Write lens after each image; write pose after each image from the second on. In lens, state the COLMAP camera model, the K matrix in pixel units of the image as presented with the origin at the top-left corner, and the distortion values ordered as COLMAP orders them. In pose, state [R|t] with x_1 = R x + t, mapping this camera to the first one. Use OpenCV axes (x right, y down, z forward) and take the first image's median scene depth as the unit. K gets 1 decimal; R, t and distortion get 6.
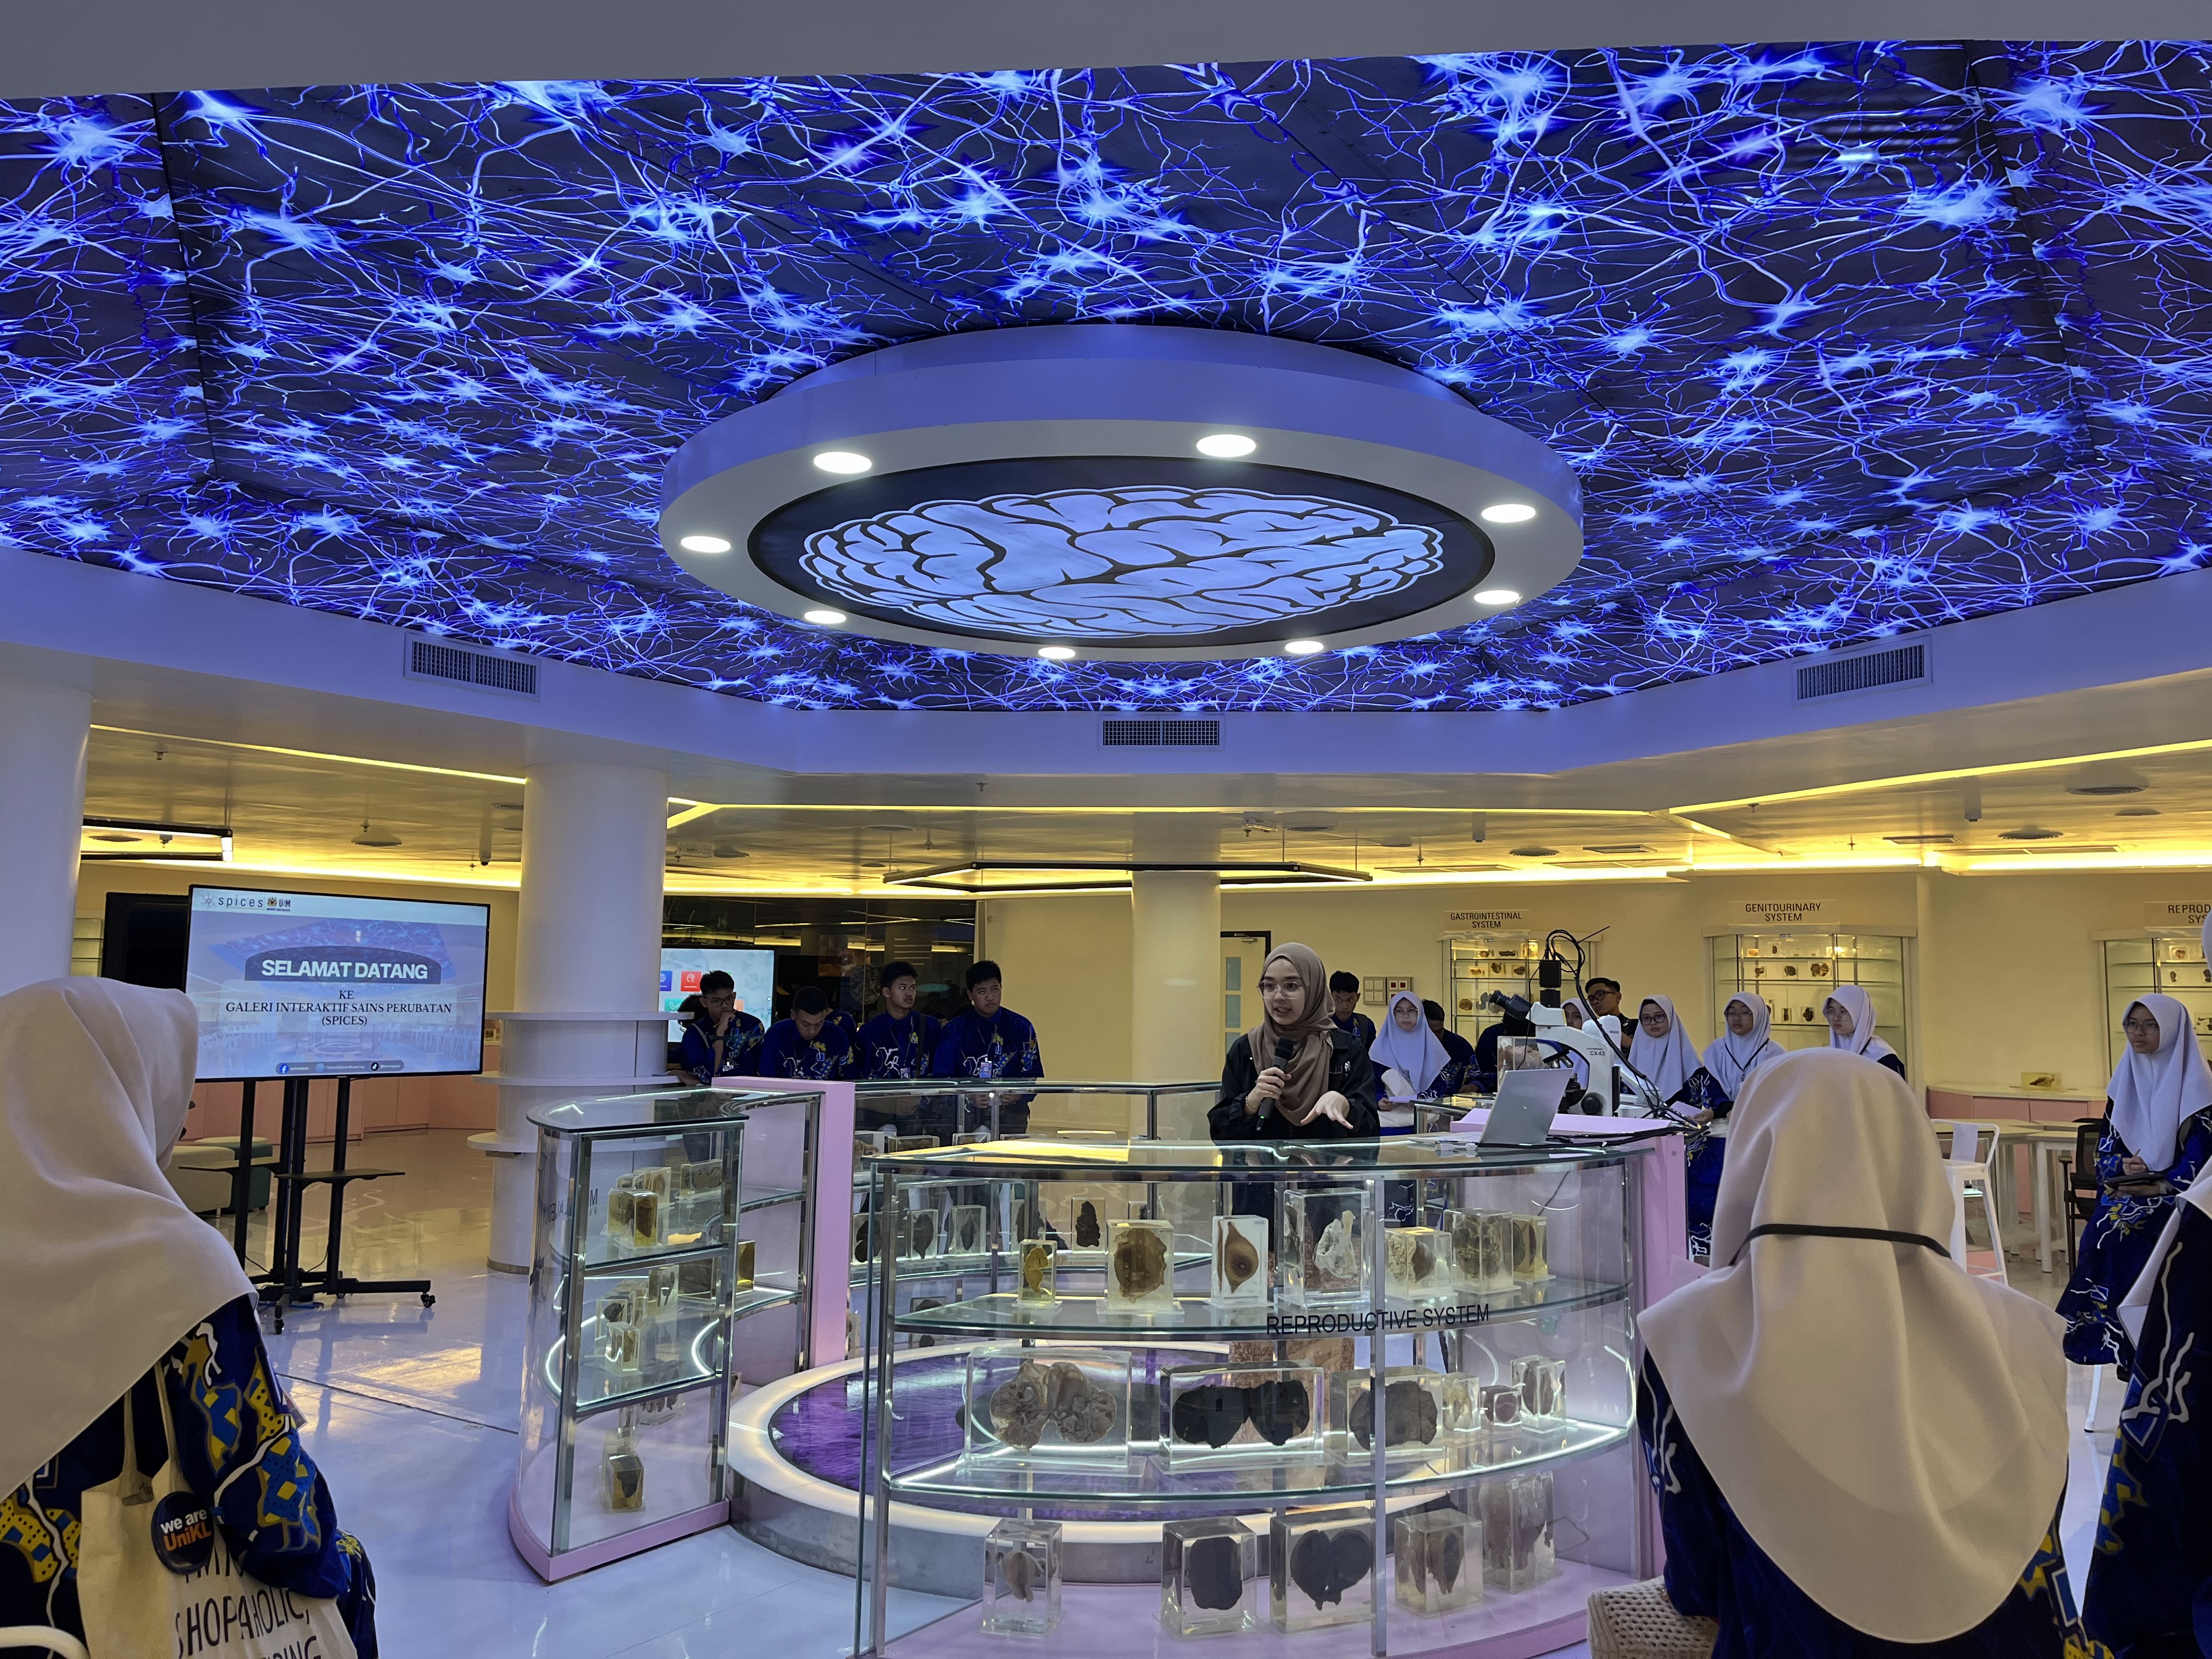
lens RADIAL K [[1675.9, 0, 1106.0], [0, 1675.9, 829.5], [0, 0, 1]] dist [0.063914, -0.074700]
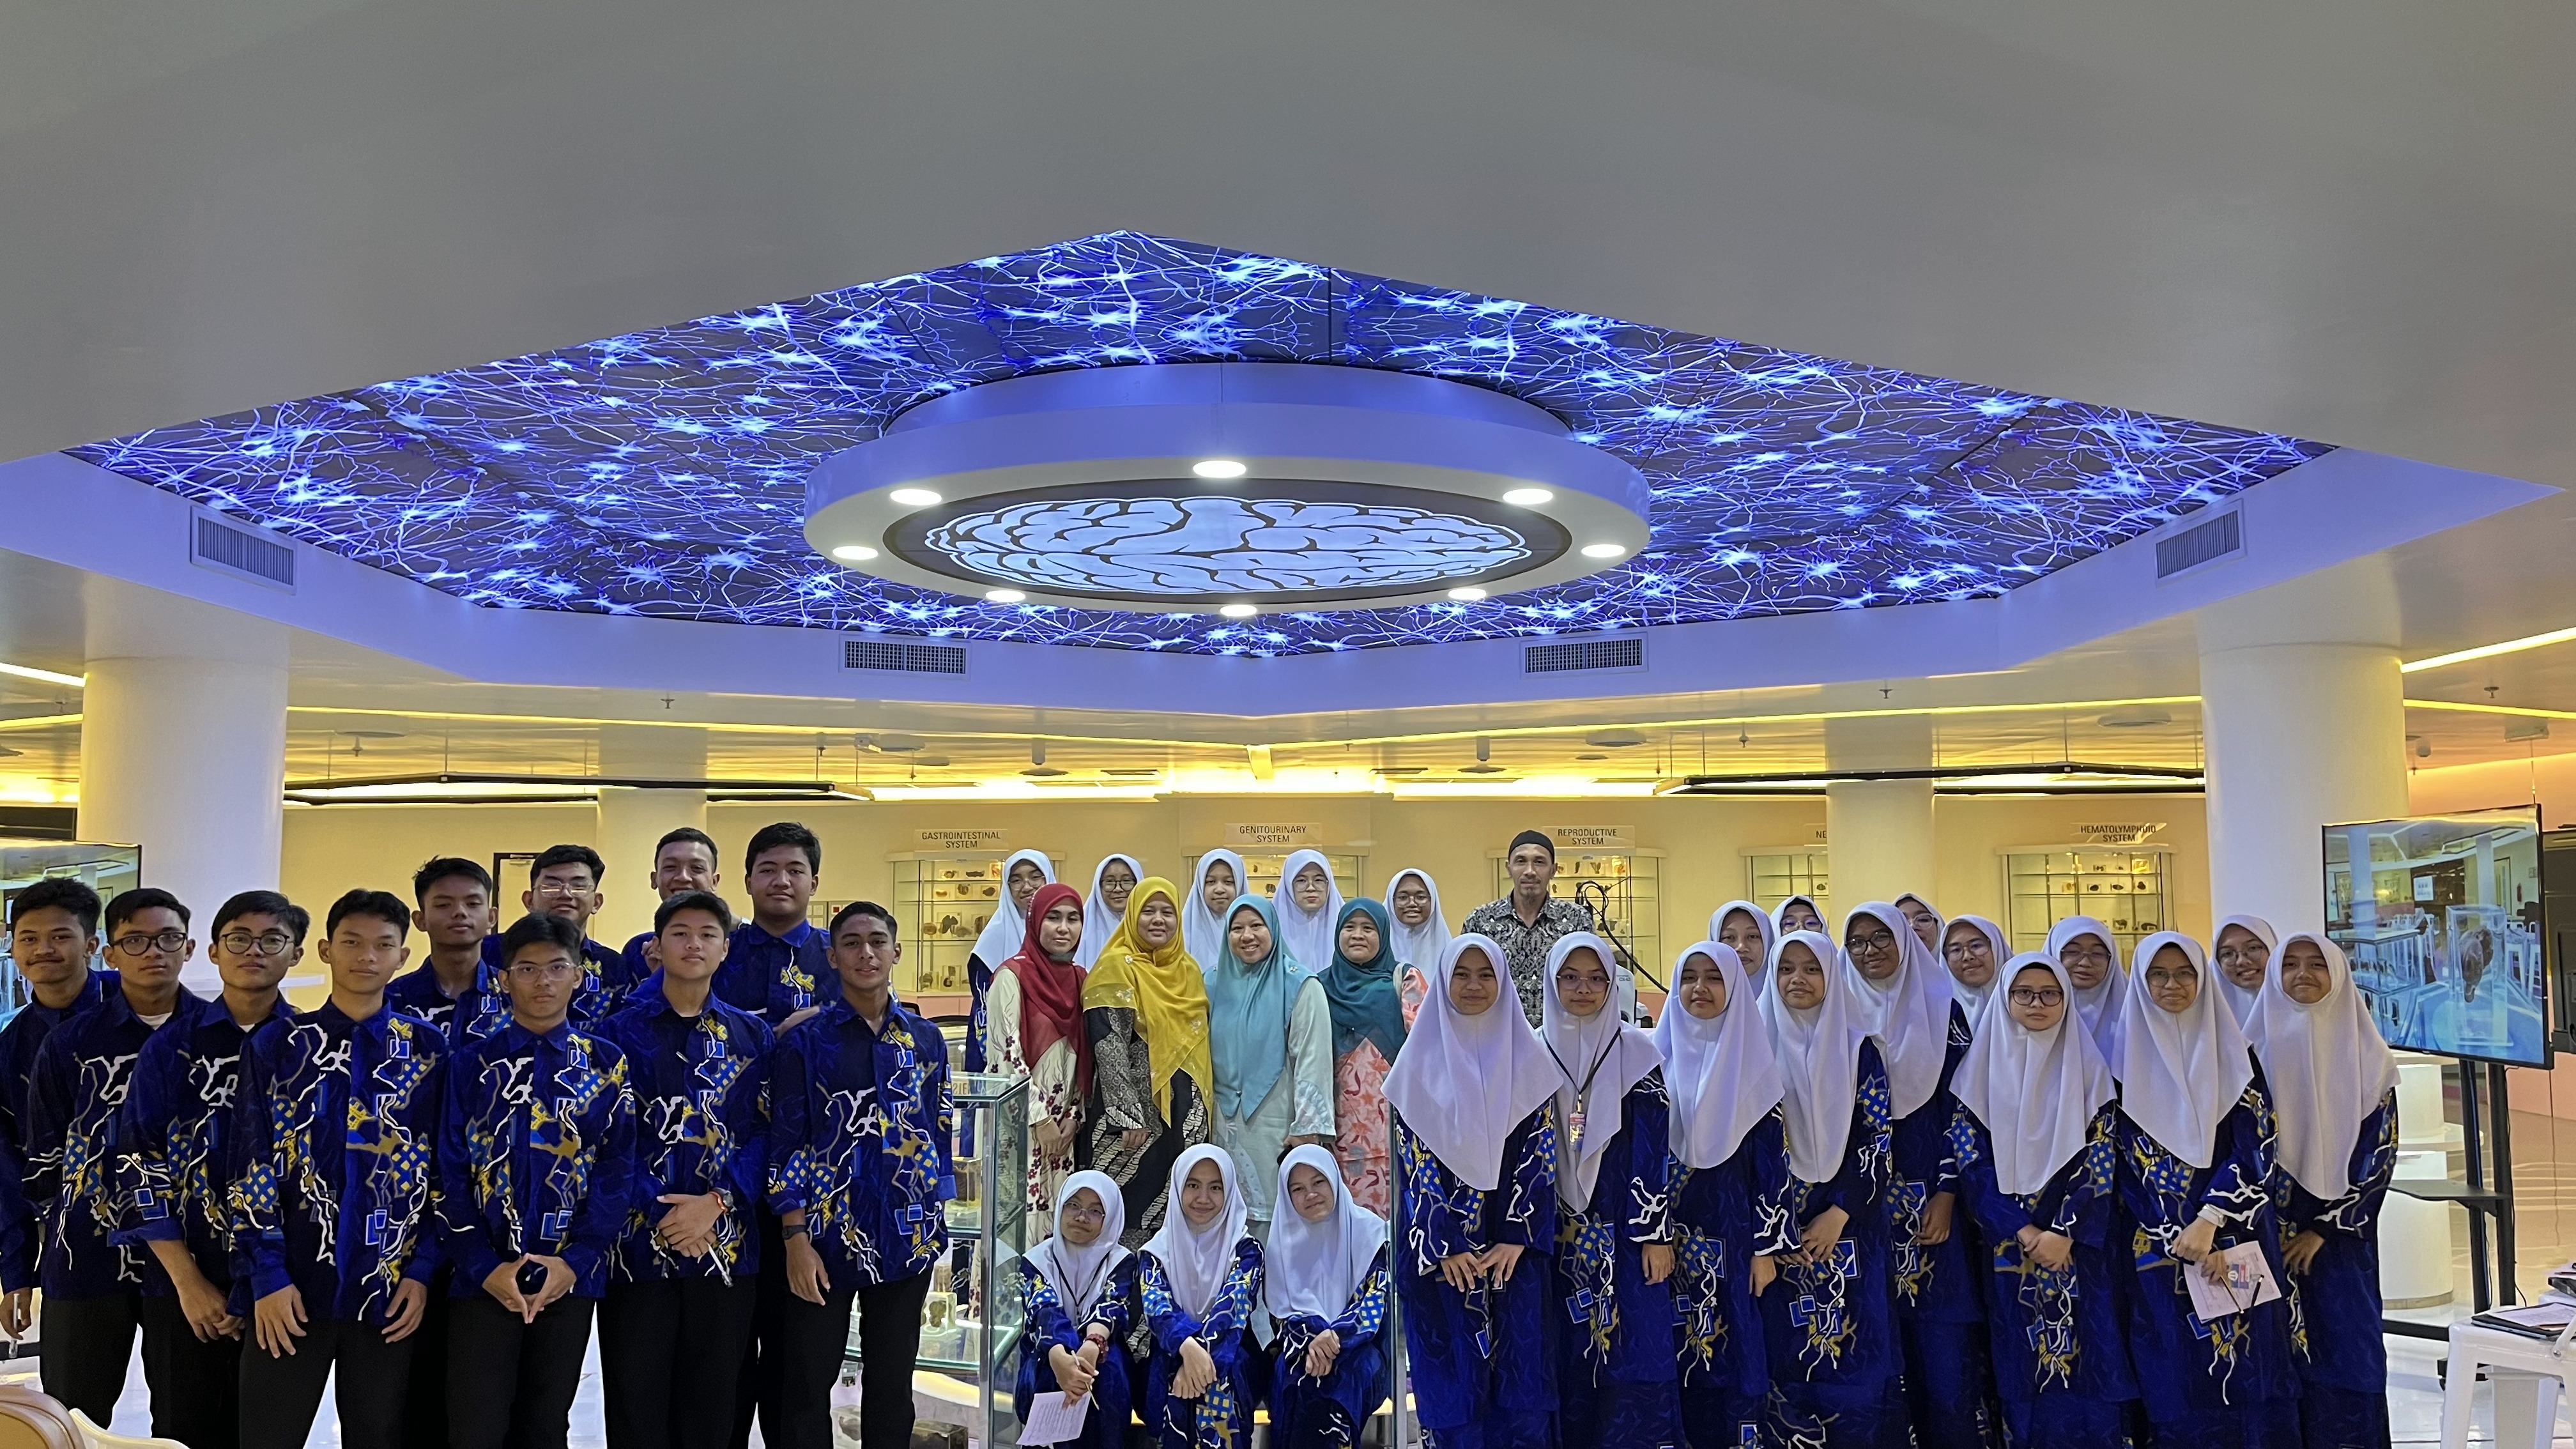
lens RADIAL K [[1956.5, 0, 1288.0], [0, 1956.5, 724.5], [0, 0, 1]] dist [0.067744, -0.000593]
pose [[0.828594, 0.032438, 0.558909, -0.531734], [-0.036868, 0.999315, -0.003341, -0.031759], [-0.558635, -0.017837, 0.829222, -0.050845]]
